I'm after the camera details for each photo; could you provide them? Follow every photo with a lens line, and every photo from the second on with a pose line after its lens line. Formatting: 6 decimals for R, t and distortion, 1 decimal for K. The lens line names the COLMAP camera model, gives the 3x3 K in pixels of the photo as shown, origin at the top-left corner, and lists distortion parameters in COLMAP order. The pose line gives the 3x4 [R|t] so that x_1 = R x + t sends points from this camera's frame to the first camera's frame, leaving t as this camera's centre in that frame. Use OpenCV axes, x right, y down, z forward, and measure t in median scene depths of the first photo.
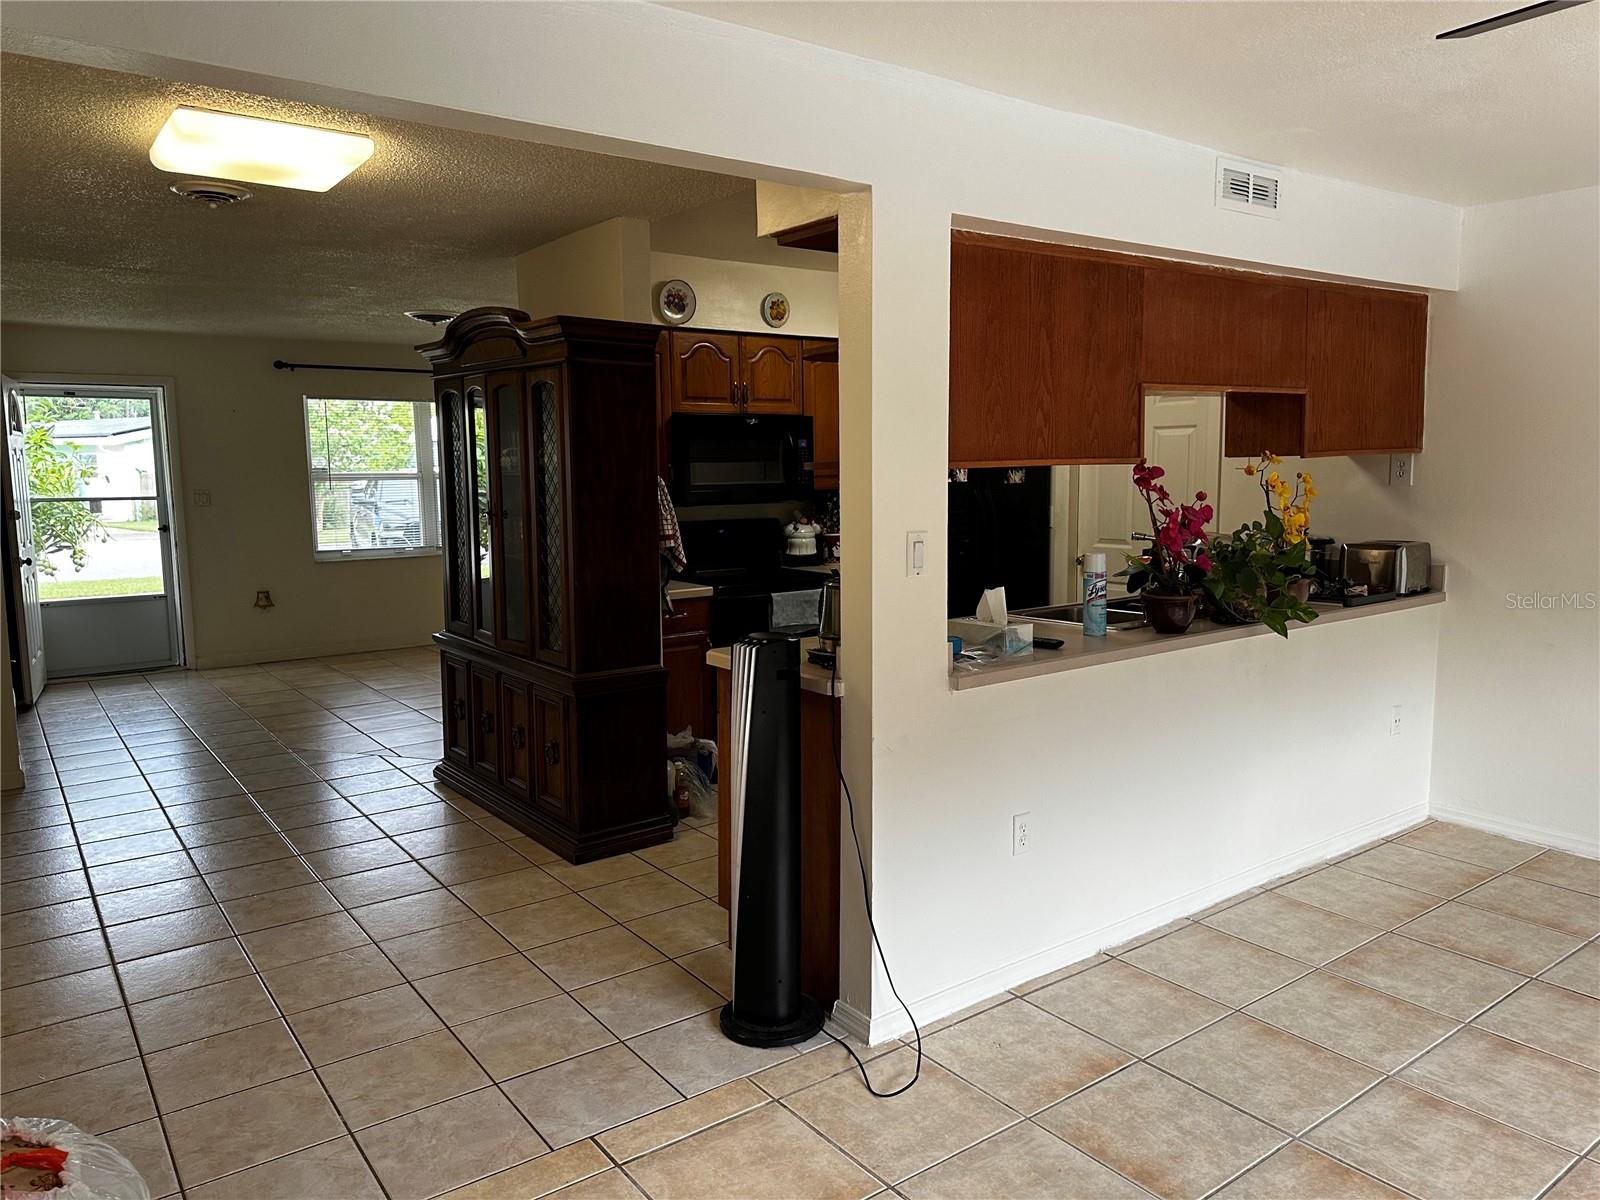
lens RADIAL K [[1128.6, 0, 804.7], [0, 1128.6, 600.8], [0, 0, 1]] dist [0.102008, -0.152093]
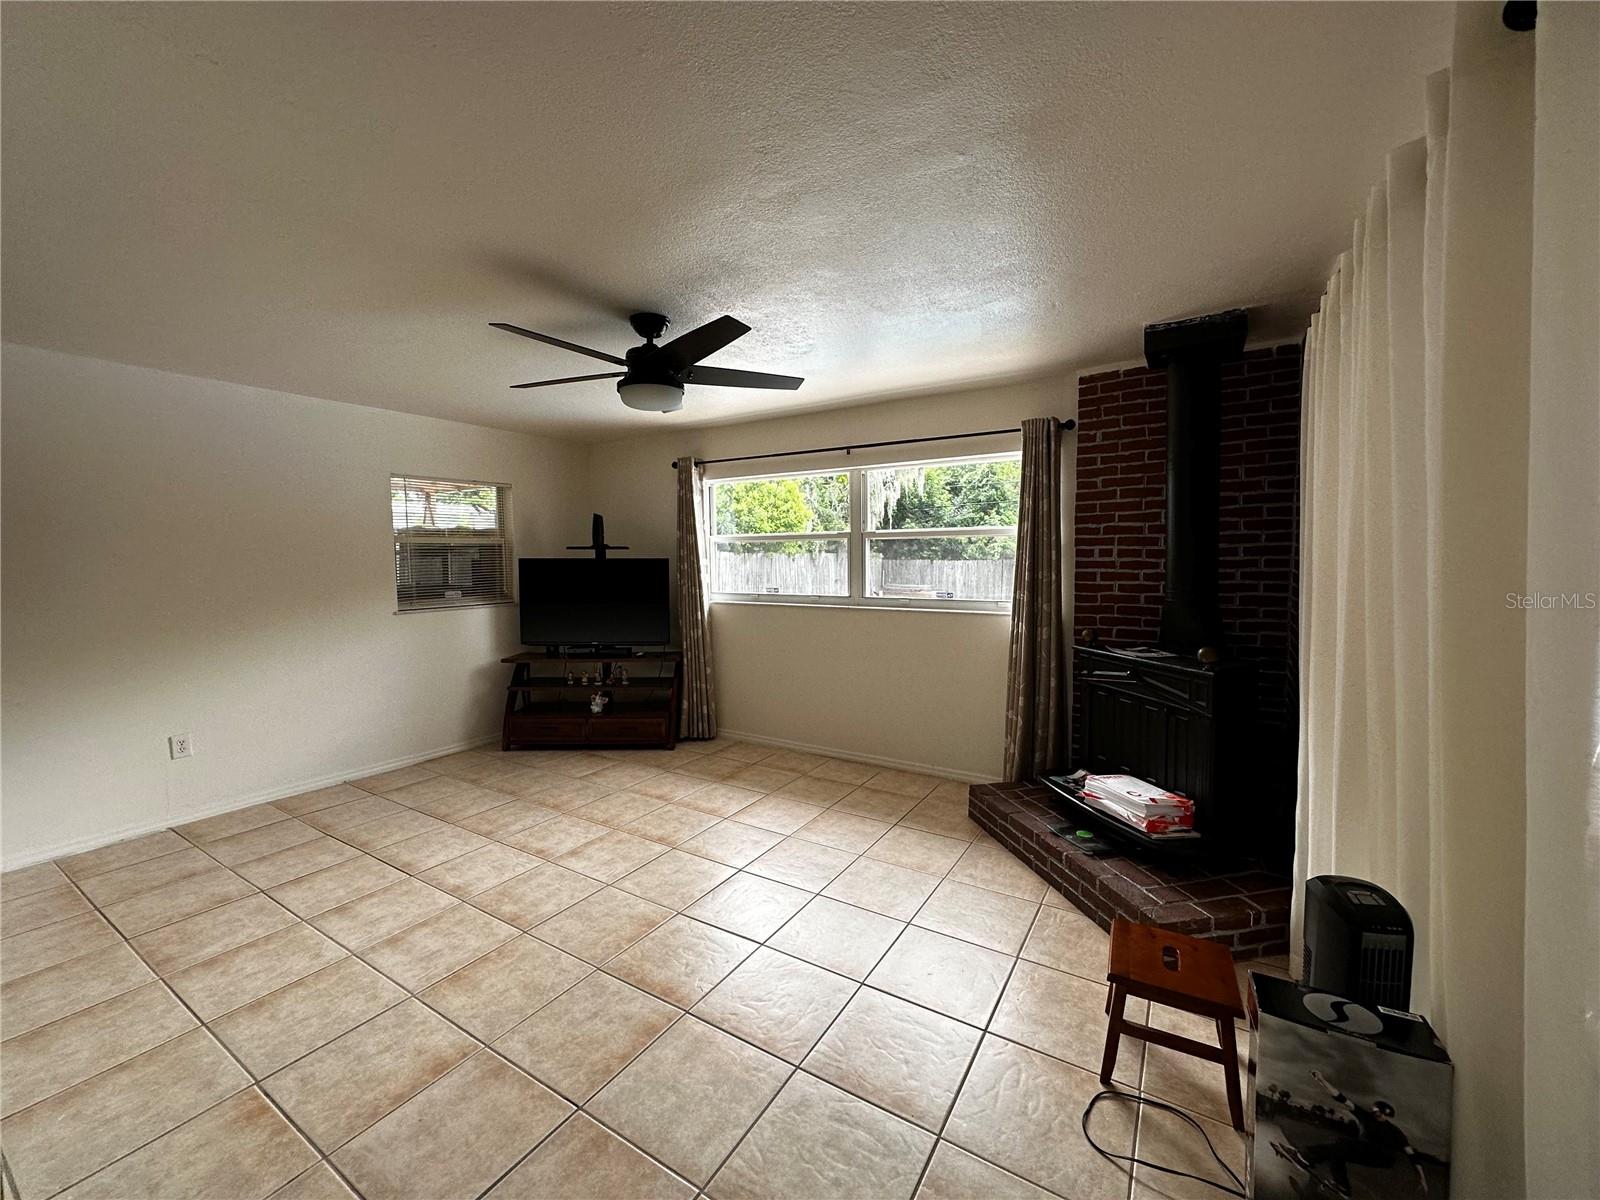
lens RADIAL K [[641.3, 0, 797.5], [0, 641.3, 593.6], [0, 0, 1]] dist [-0.002212, 0.000068]
pose [[-0.359694, -0.042389, 0.932107, -0.403867], [0.128781, 0.987152, 0.094588, -0.049129], [-0.924140, 0.154060, -0.349614, 0.602587]]
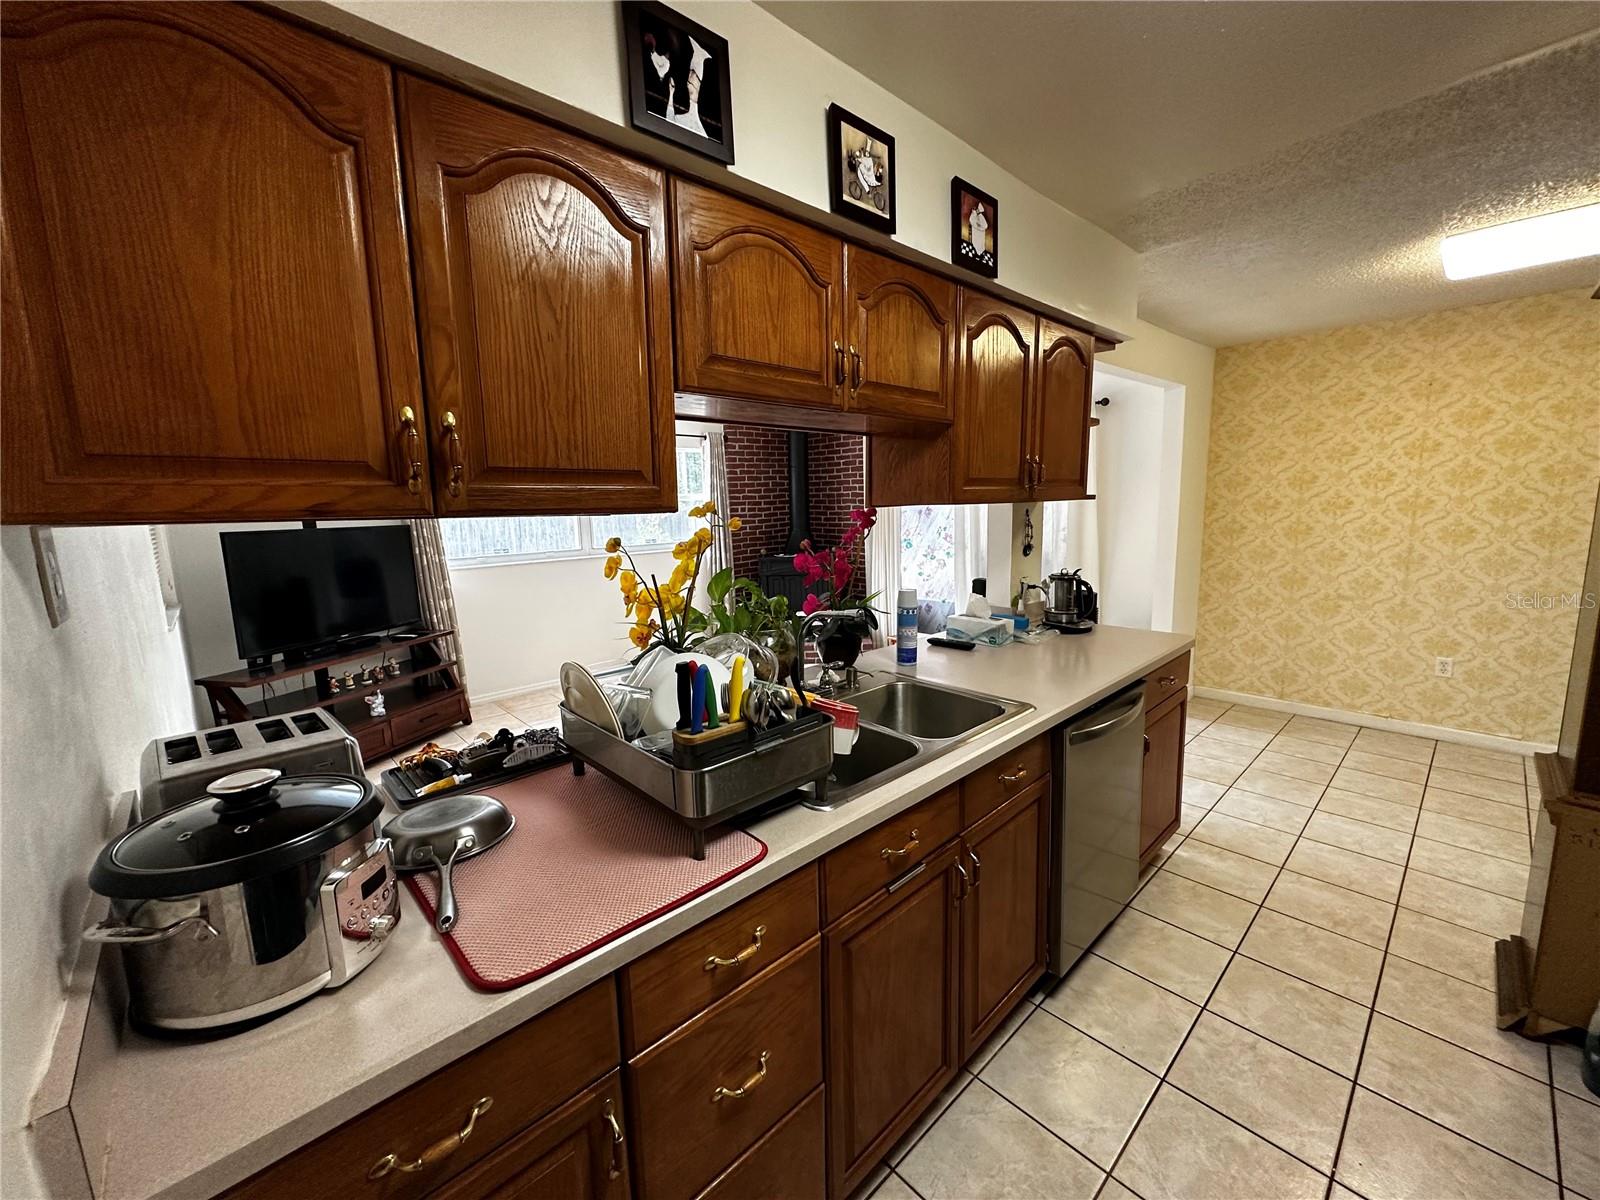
lens RADIAL K [[641.3, 0, 797.5], [0, 641.3, 593.6], [0, 0, 1]] dist [-0.002212, 0.000068]
pose [[-0.992839, 0.050753, -0.108142, 0.505431], [0.019584, 0.962163, 0.271768, -0.246836], [0.117844, 0.267705, -0.956267, 1.806348]]
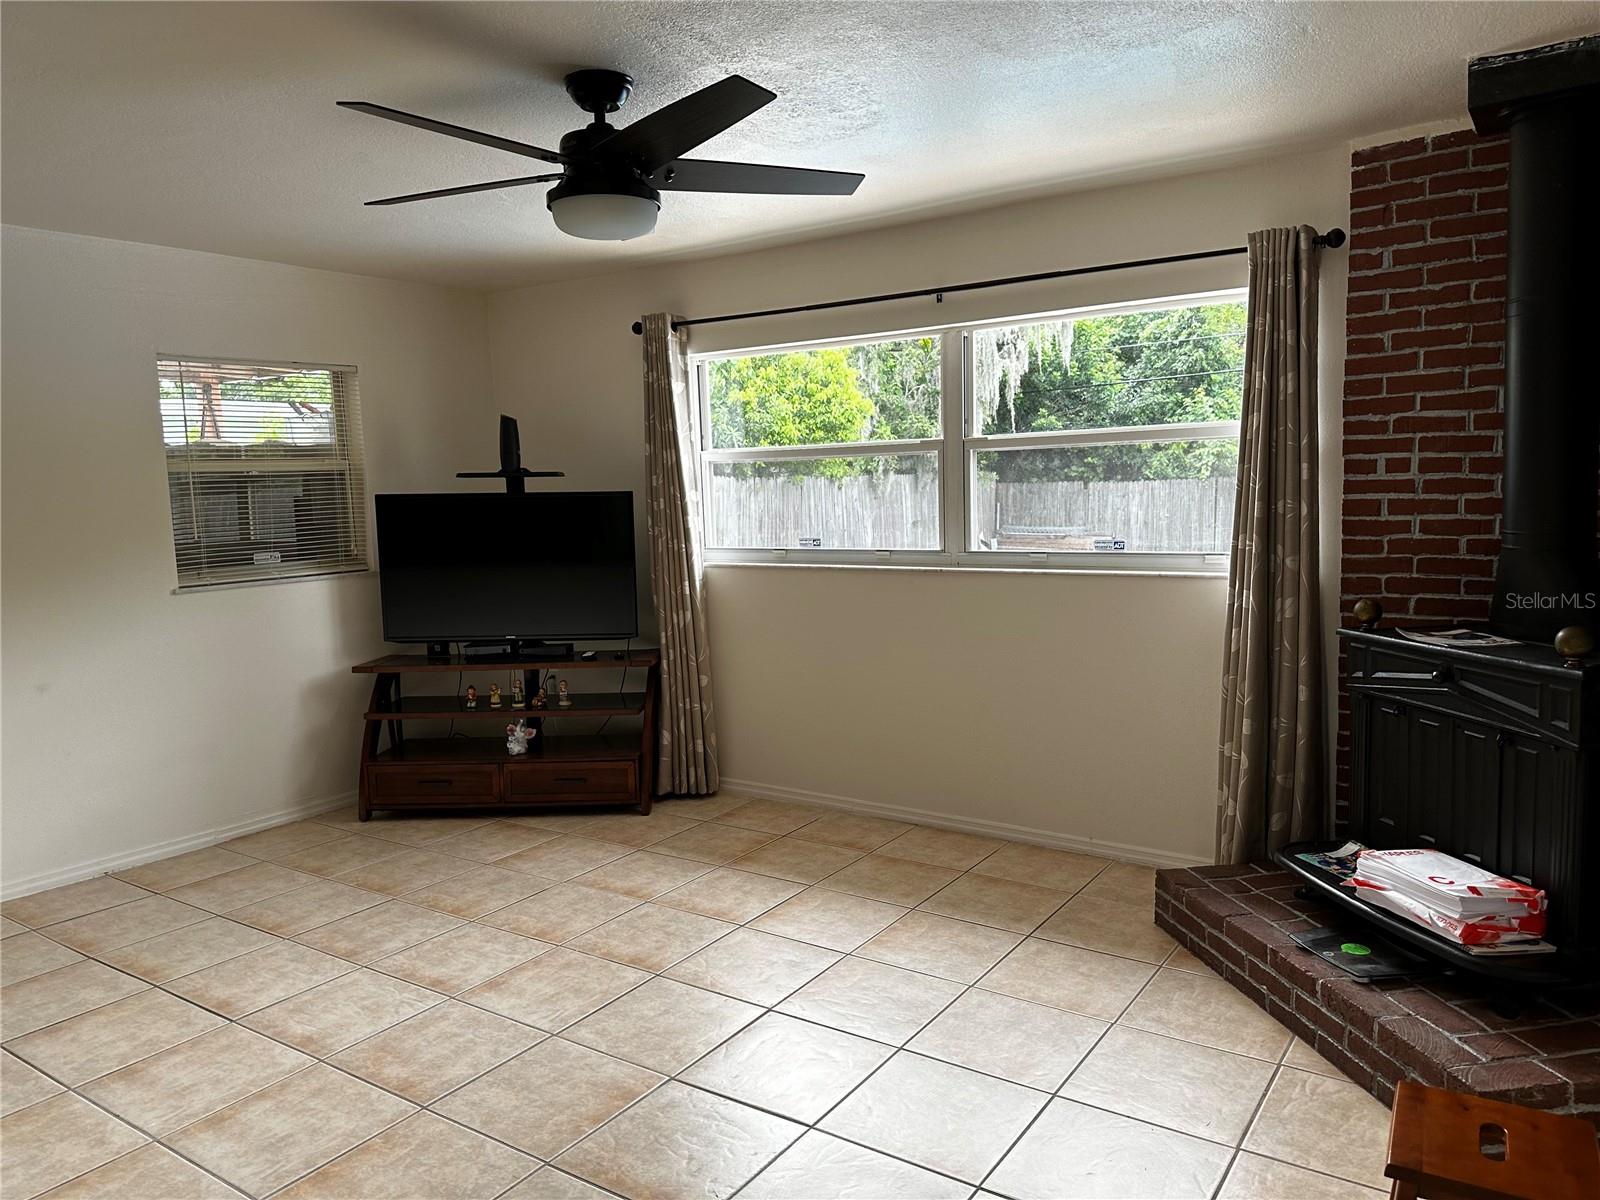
lens RADIAL K [[1128.6, 0, 804.7], [0, 1128.6, 600.8], [0, 0, 1]] dist [0.102008, -0.152093]
pose [[-0.326220, -0.081216, 0.941799, -0.442881], [0.149623, 0.979307, 0.136277, -0.055879], [-0.933378, 0.185371, -0.307317, 0.627856]]
